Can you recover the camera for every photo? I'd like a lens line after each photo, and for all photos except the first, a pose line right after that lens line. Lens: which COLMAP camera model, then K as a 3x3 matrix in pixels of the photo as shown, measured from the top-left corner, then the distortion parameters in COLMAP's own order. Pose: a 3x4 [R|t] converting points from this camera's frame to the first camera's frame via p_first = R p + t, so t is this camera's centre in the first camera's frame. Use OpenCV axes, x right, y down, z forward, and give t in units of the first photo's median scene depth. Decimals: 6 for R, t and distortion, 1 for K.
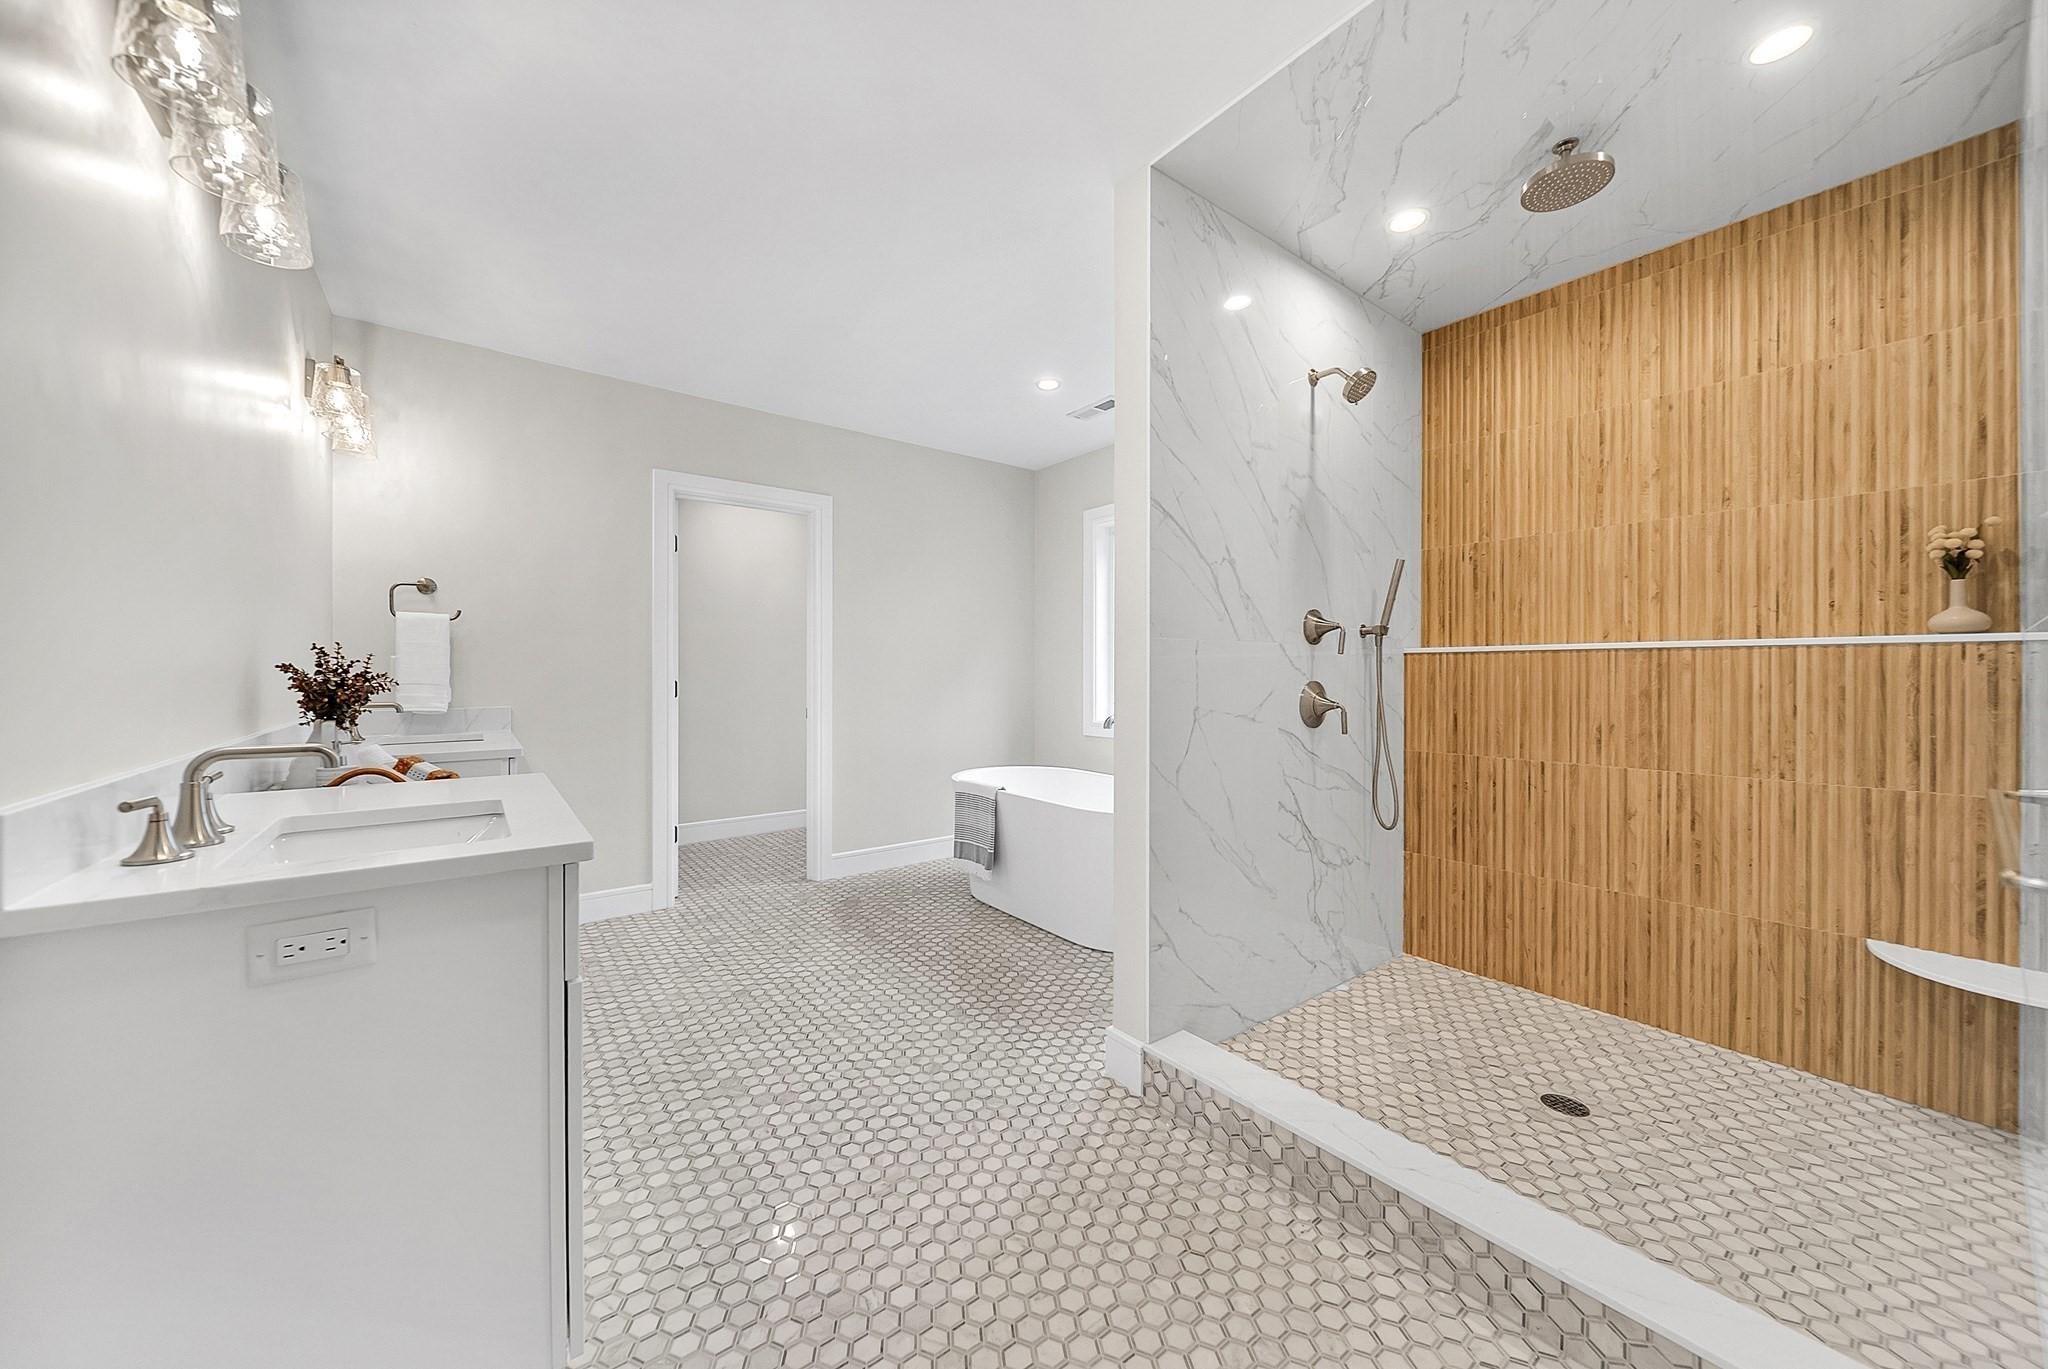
lens RADIAL K [[740.3, 0, 1024.0], [0, 740.3, 684.5], [0, 0, 1]] dist [-0.000815, -0.000006]
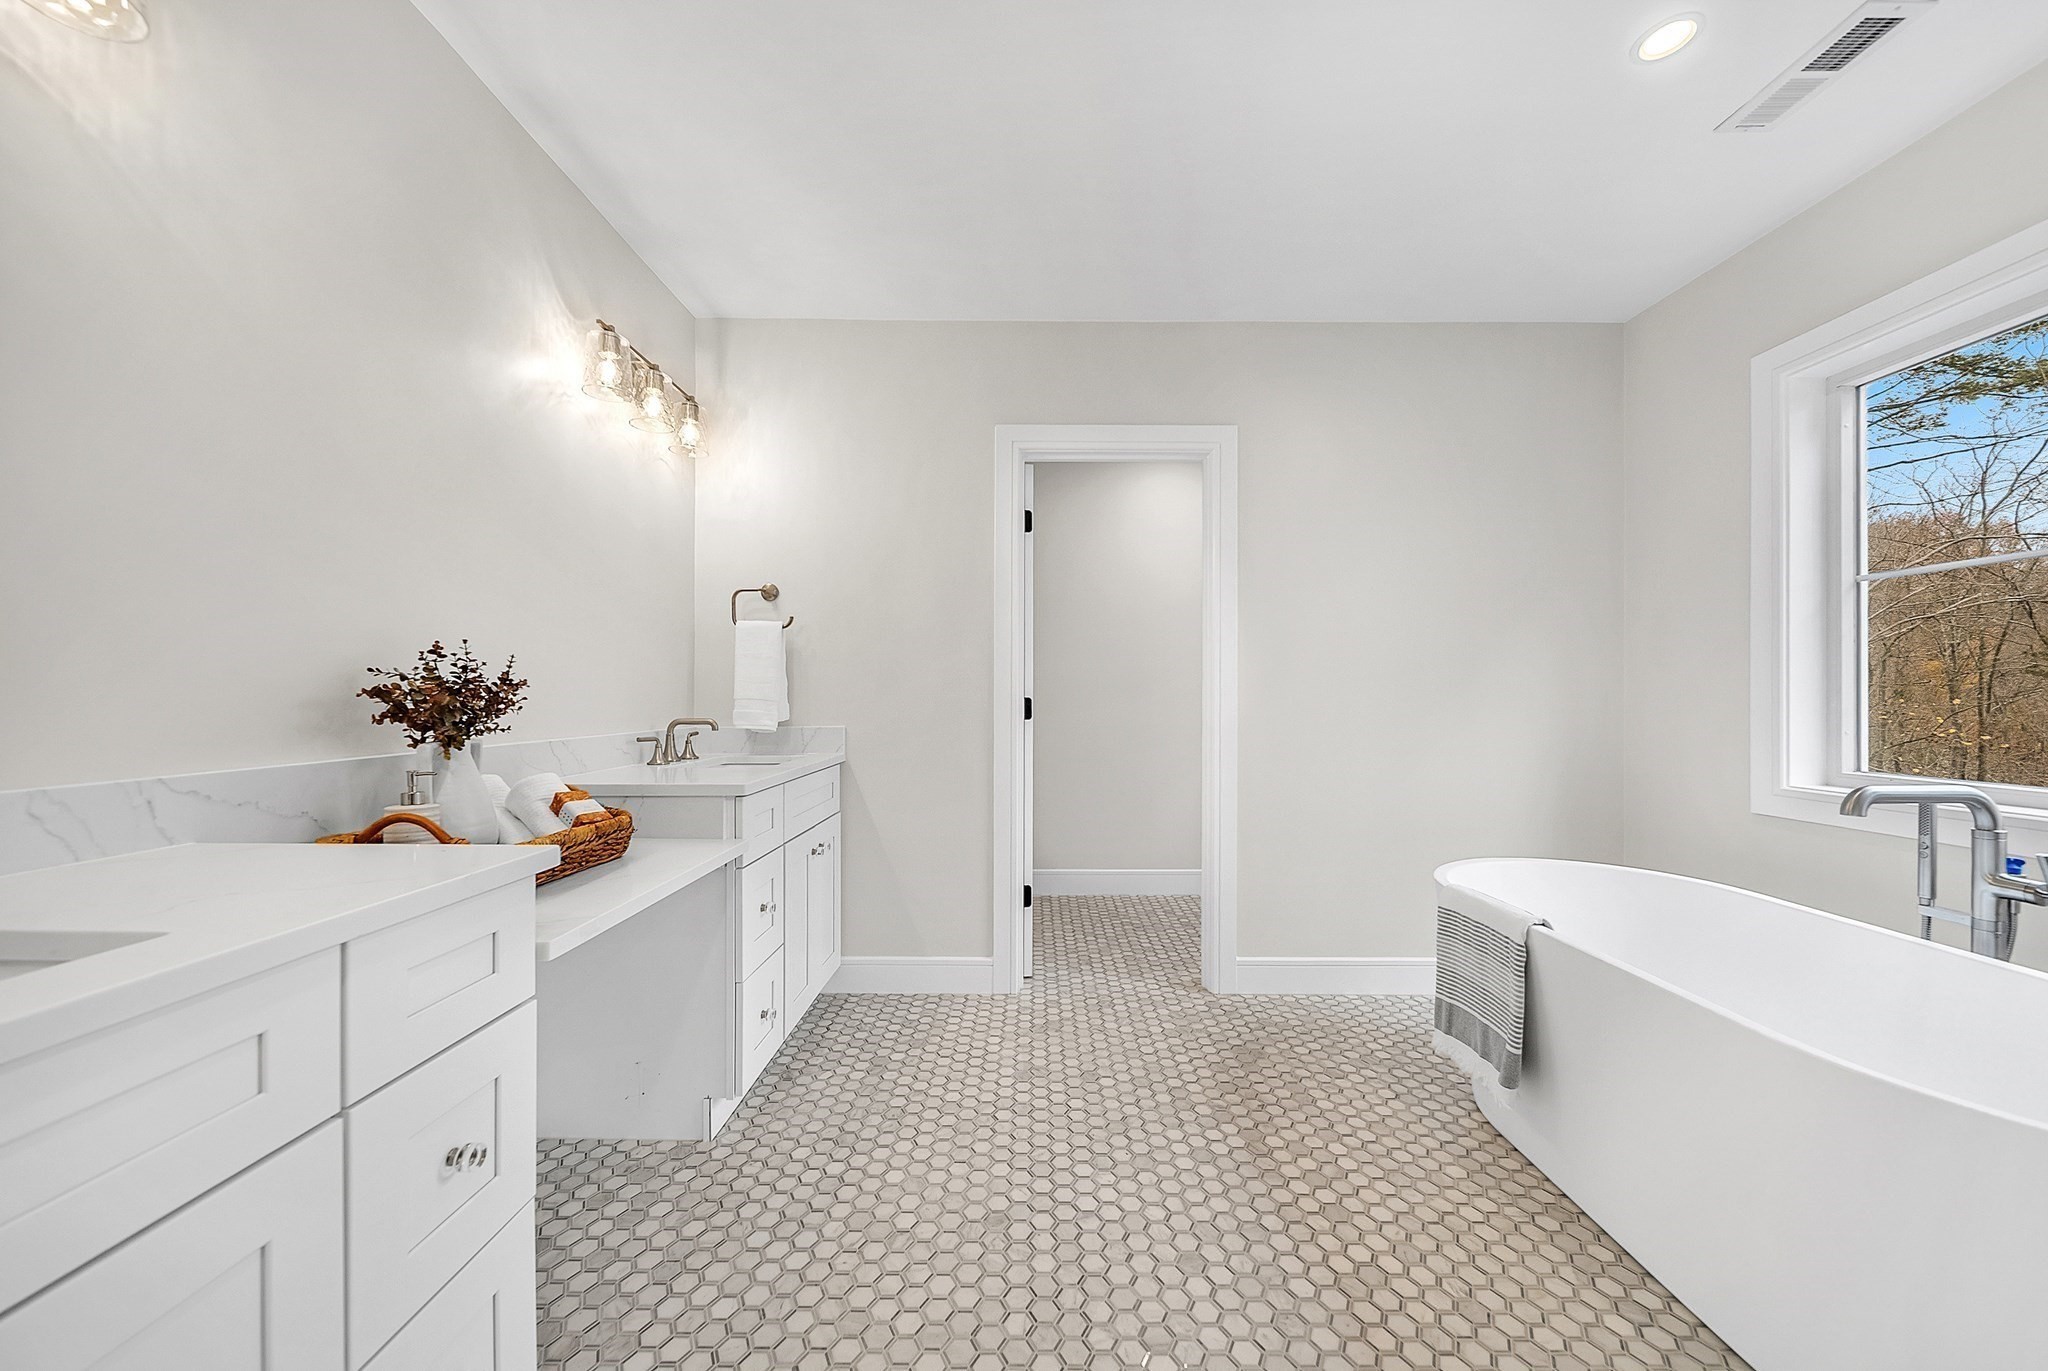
lens RADIAL K [[741.9, 0, 1017.8], [0, 741.9, 696.0], [0, 0, 1]] dist [-0.000933, -0.000136]
pose [[0.788348, 0.000544, -0.615230, -0.002785], [-0.009894, 0.999882, -0.011793, 0.002734], [0.615150, 0.015383, 0.788260, 0.471156]]
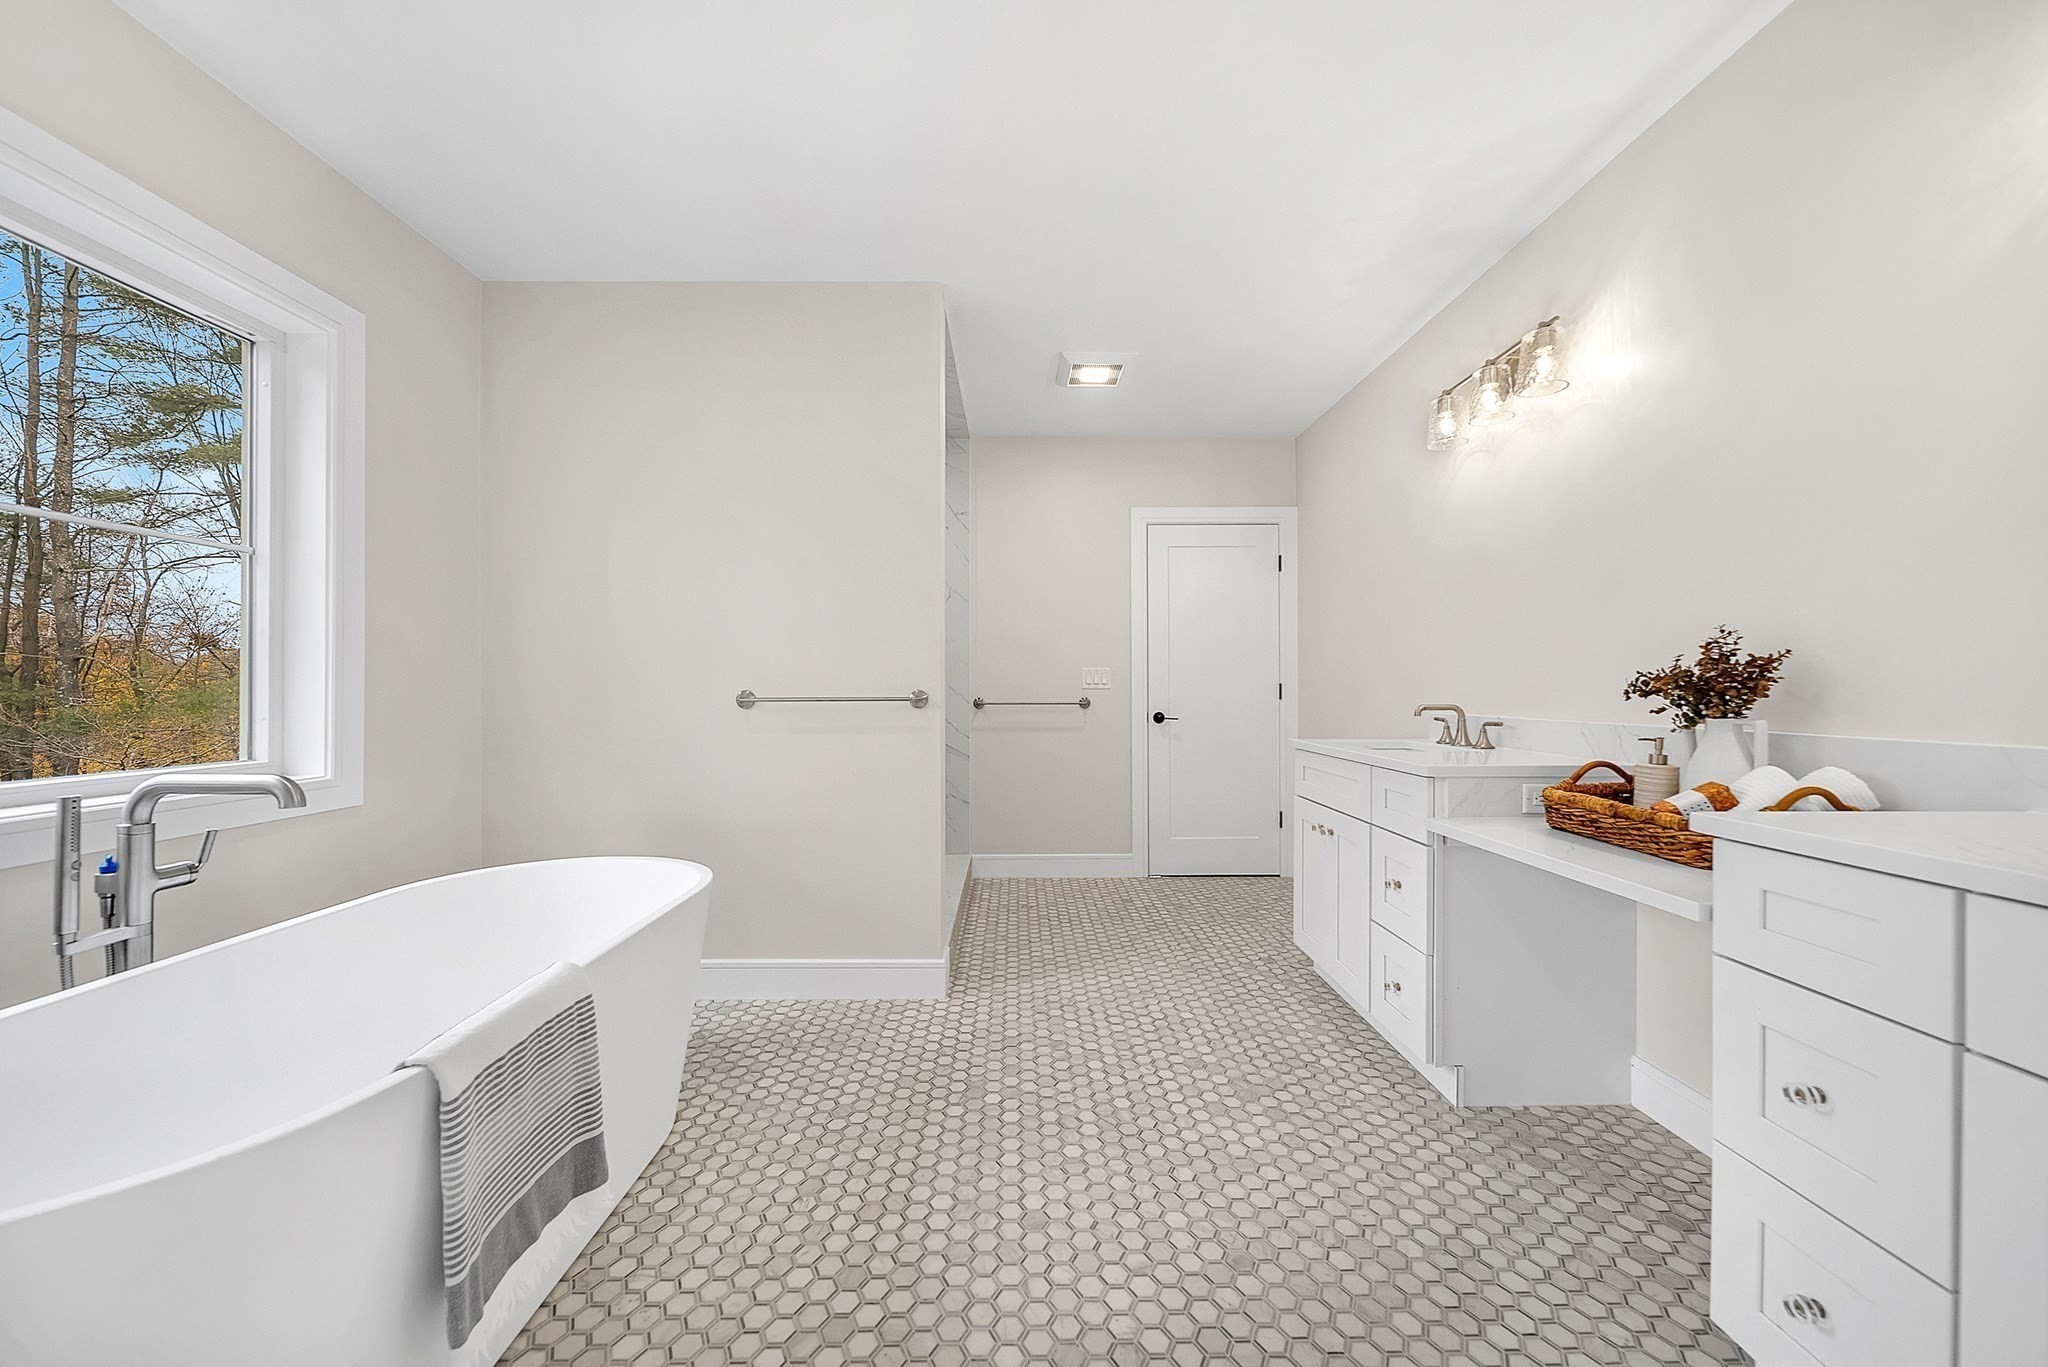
lens RADIAL K [[740.3, 0, 1024.0], [0, 740.3, 683.5], [0, 0, 1]] dist [-0.000815, -0.000006]
pose [[-0.806854, 0.002077, 0.590748, -0.503851], [0.008092, 0.999939, 0.007537, -0.002464], [-0.590696, 0.010862, -0.806821, 1.335946]]
